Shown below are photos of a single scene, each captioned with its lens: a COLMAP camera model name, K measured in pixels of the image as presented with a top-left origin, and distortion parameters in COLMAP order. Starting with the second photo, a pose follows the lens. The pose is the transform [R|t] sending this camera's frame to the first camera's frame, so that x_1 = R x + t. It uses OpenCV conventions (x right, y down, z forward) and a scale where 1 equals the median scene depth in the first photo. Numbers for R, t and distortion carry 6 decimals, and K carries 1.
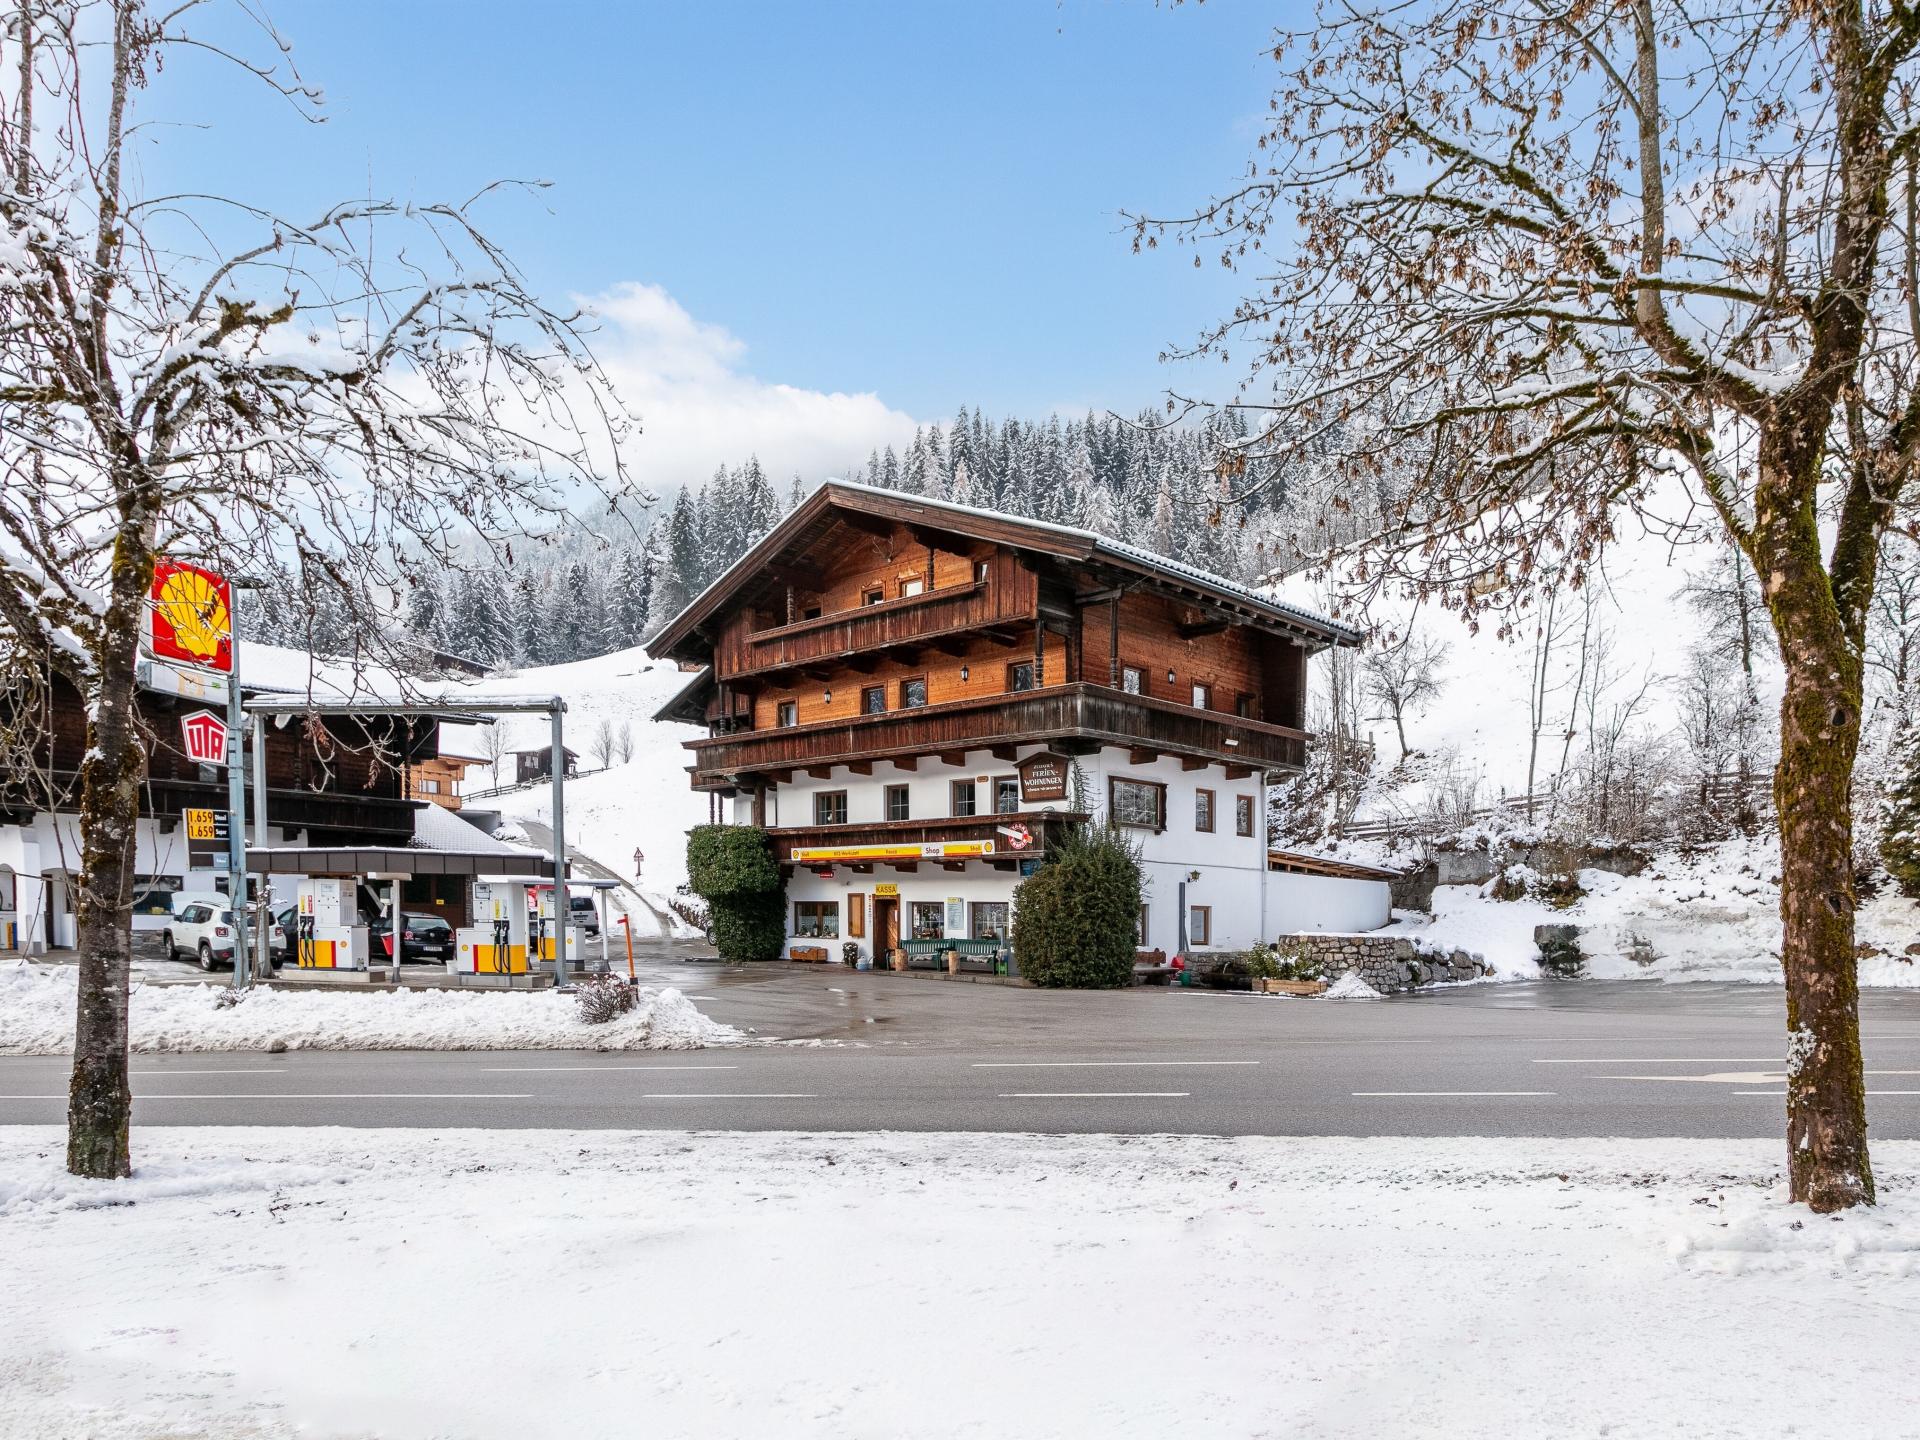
lens RADIAL K [[1283.0, 0, 1020.9], [0, 1283.0, 1012.6], [0, 0, 1]] dist [-0.010078, 0.008677]
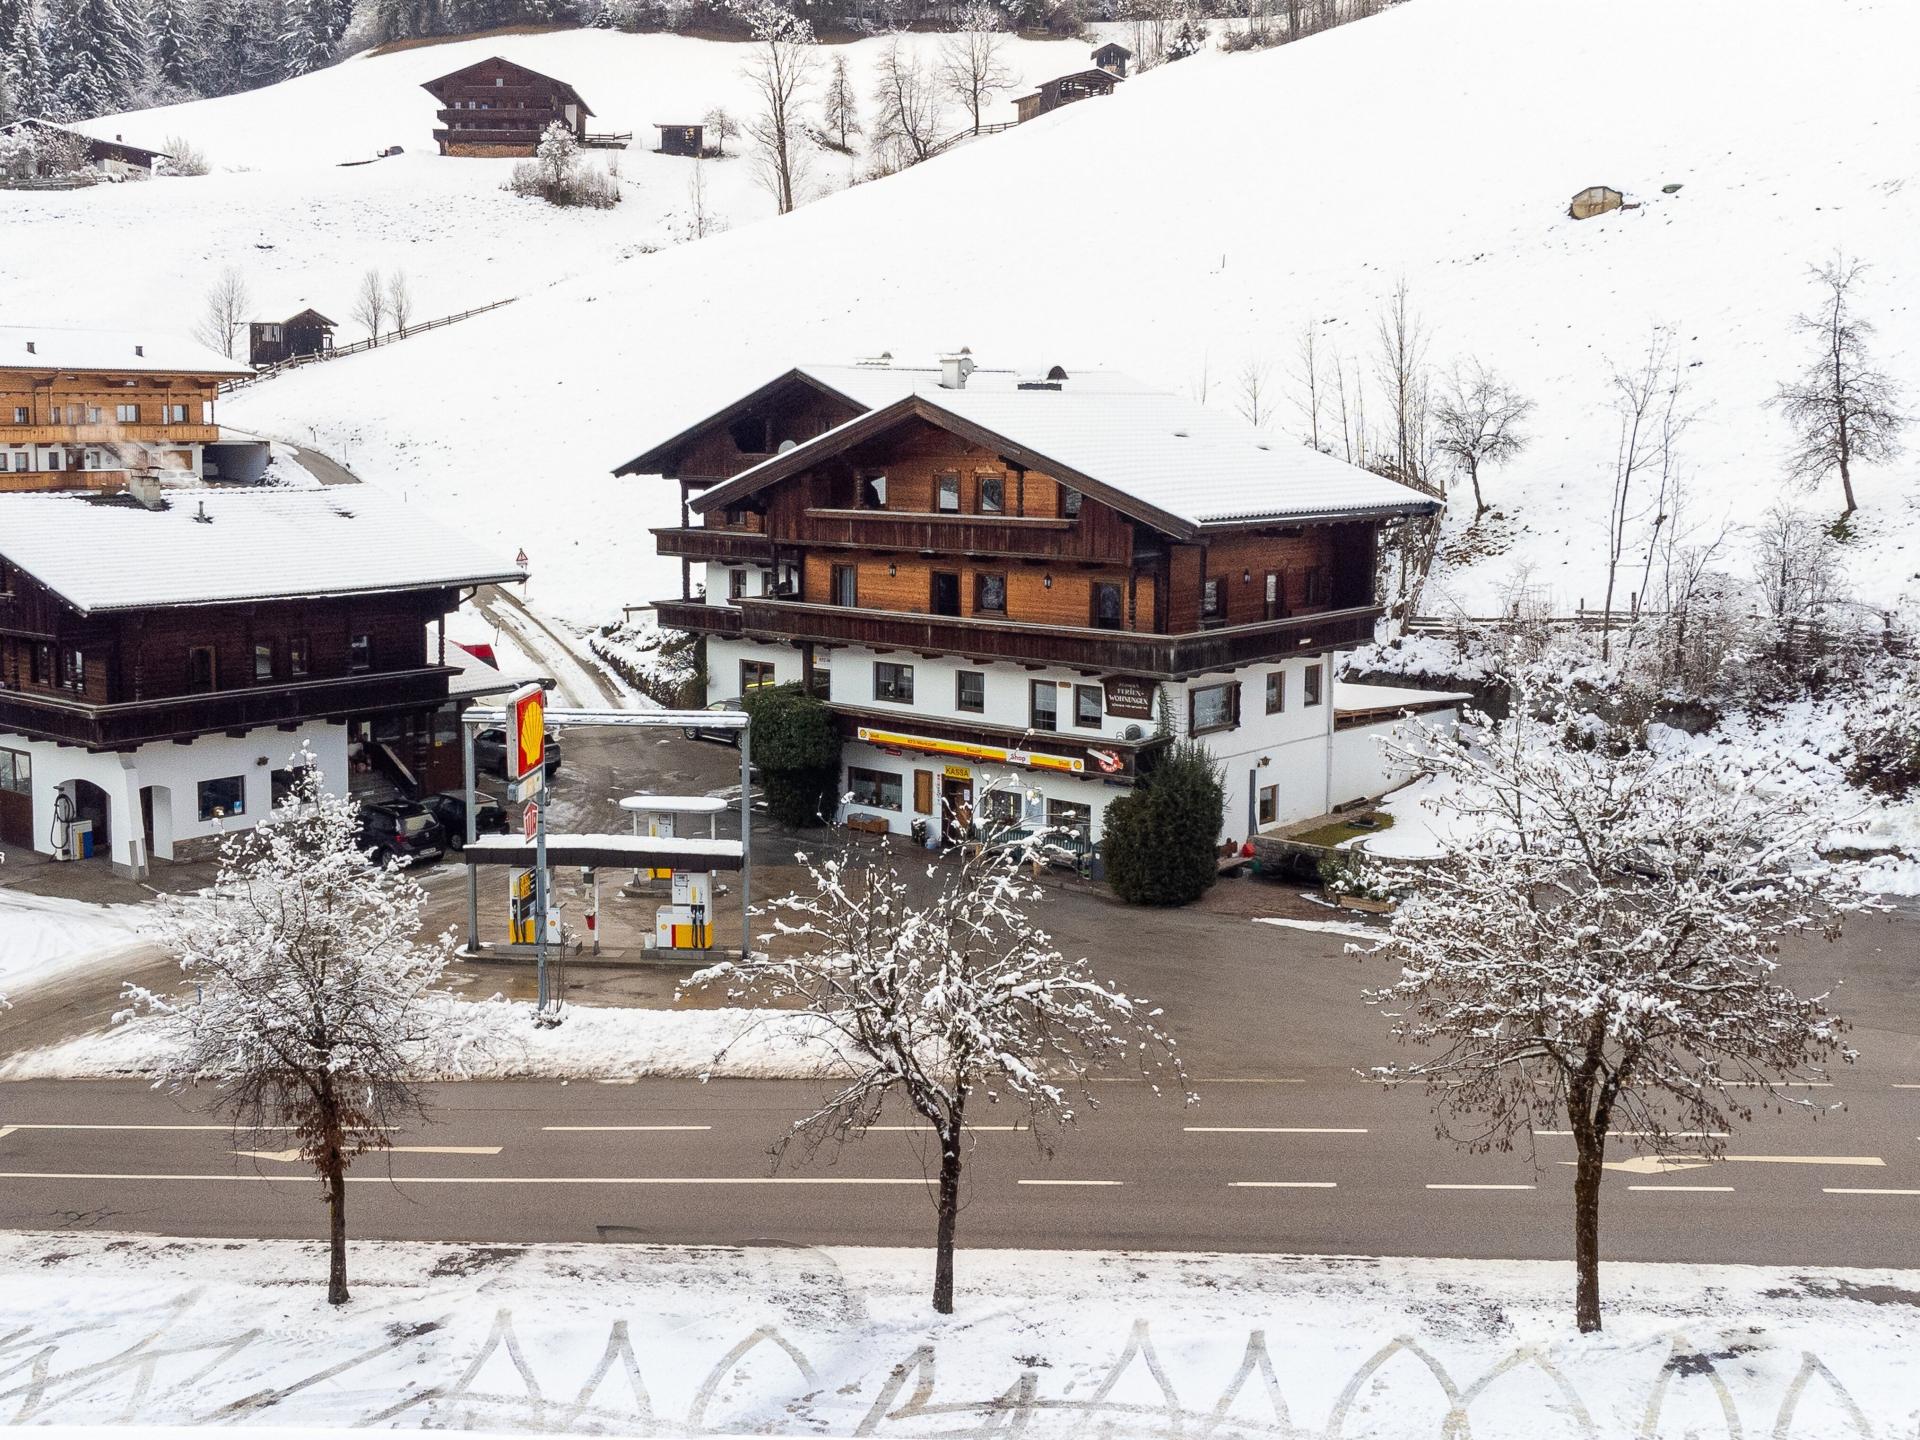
lens RADIAL K [[1995.5, 0, 976.5], [0, 1995.5, 715.7], [0, 0, 1]] dist [0.032497, 0.000000]
pose [[0.999242, -0.015167, 0.035847, -0.140192], [0.012469, 0.997157, 0.074319, -0.246375], [-0.036873, -0.073815, 0.996590, -0.531007]]
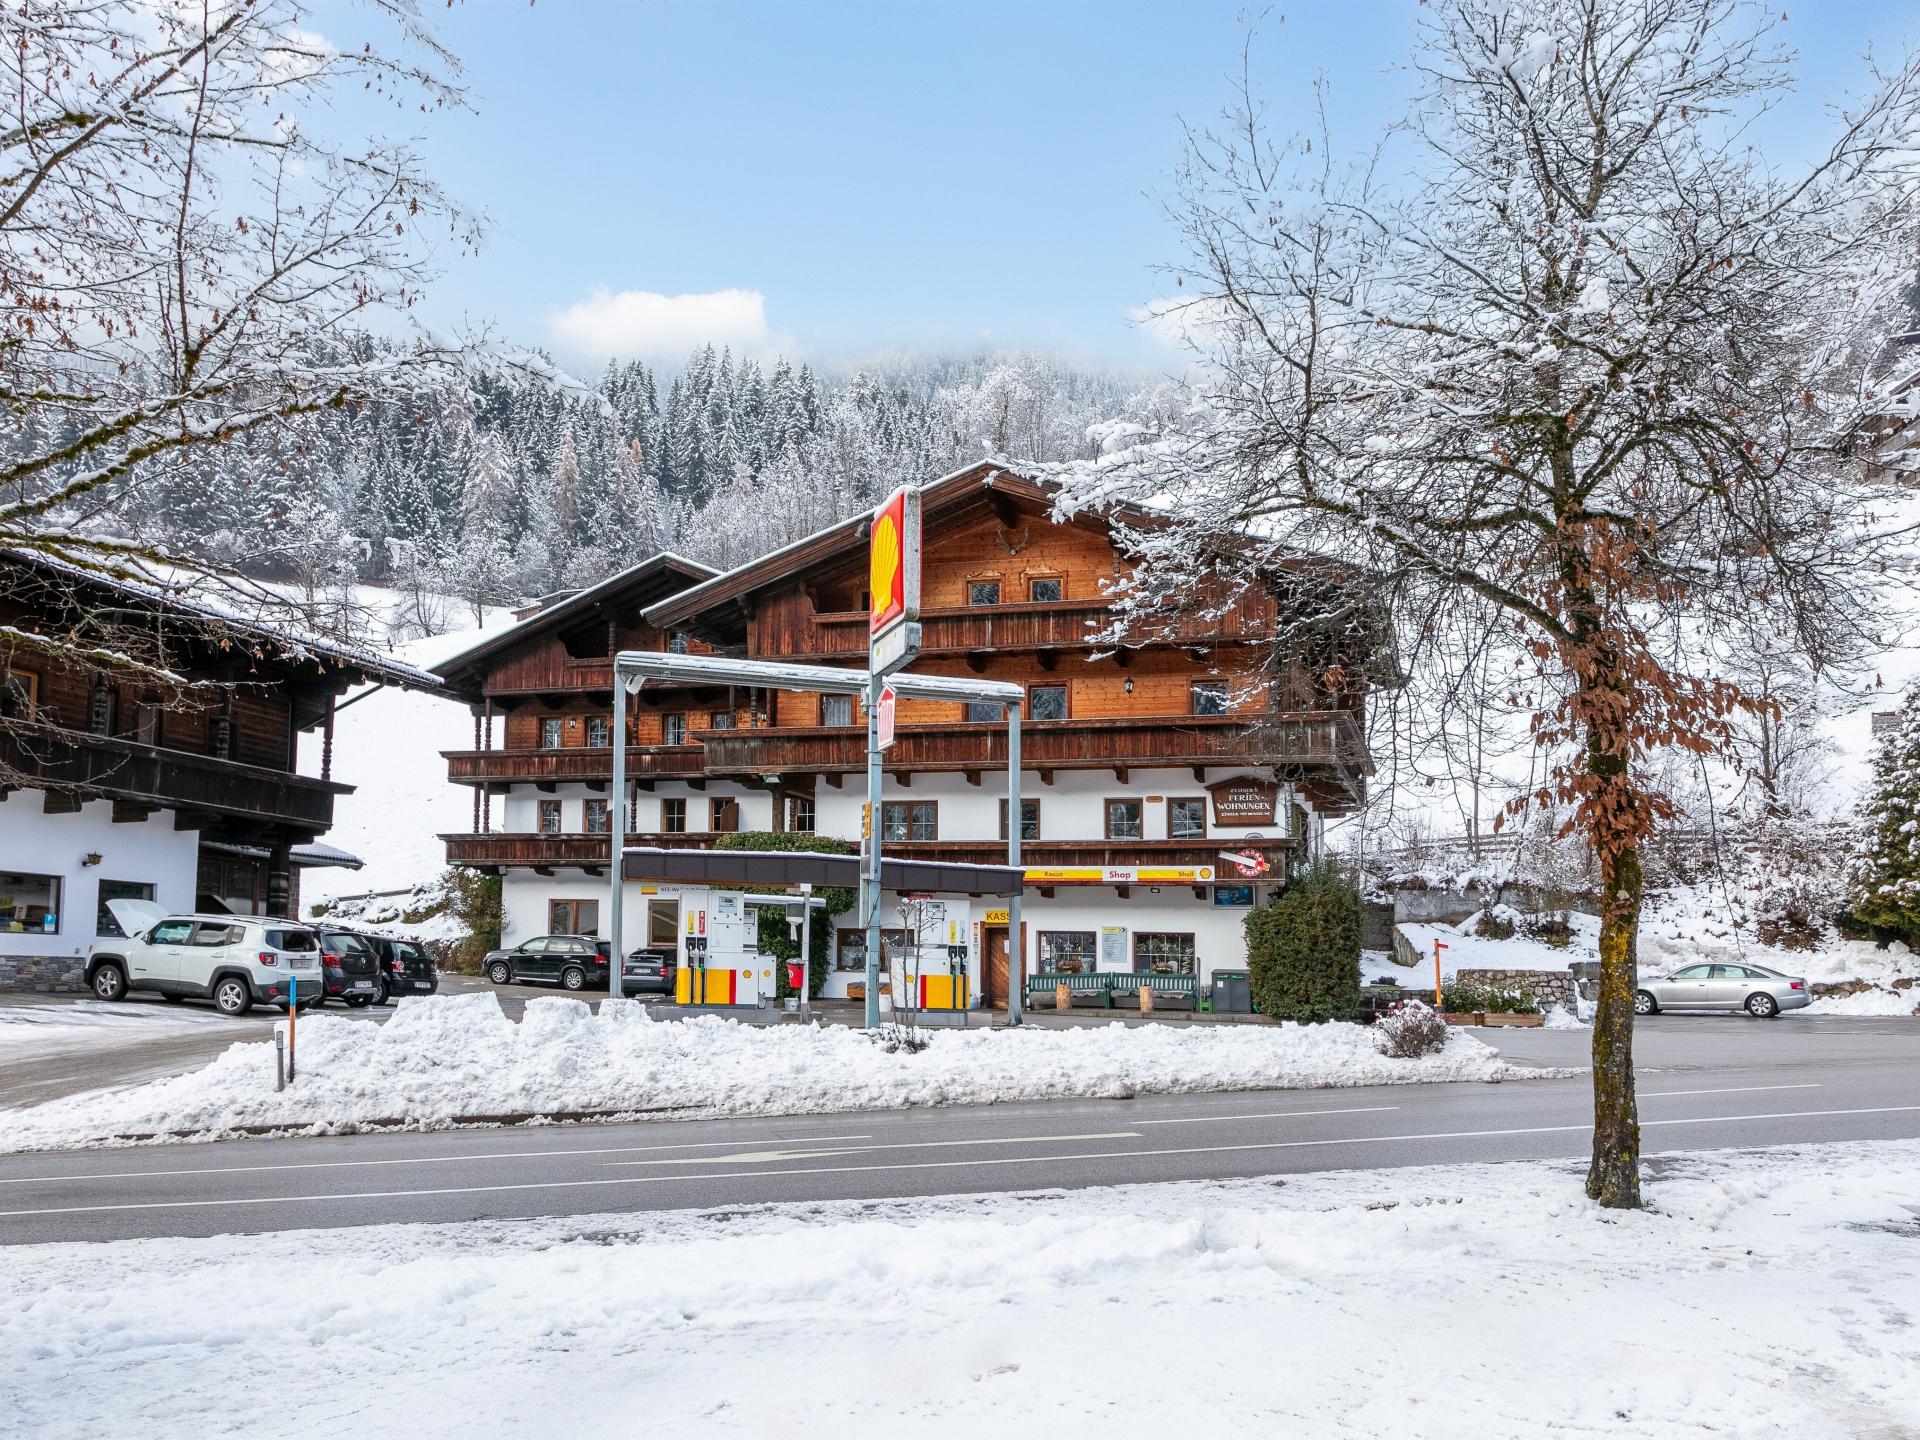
lens RADIAL K [[1550.6, 0, 1027.8], [0, 1550.6, 863.6], [0, 0, 1]] dist [0.003558, -0.015010]
pose [[0.898084, 0.034303, 0.438483, -0.529127], [0.025679, 0.991164, -0.130135, 0.004931], [-0.439073, 0.128132, 0.889268, 0.053028]]
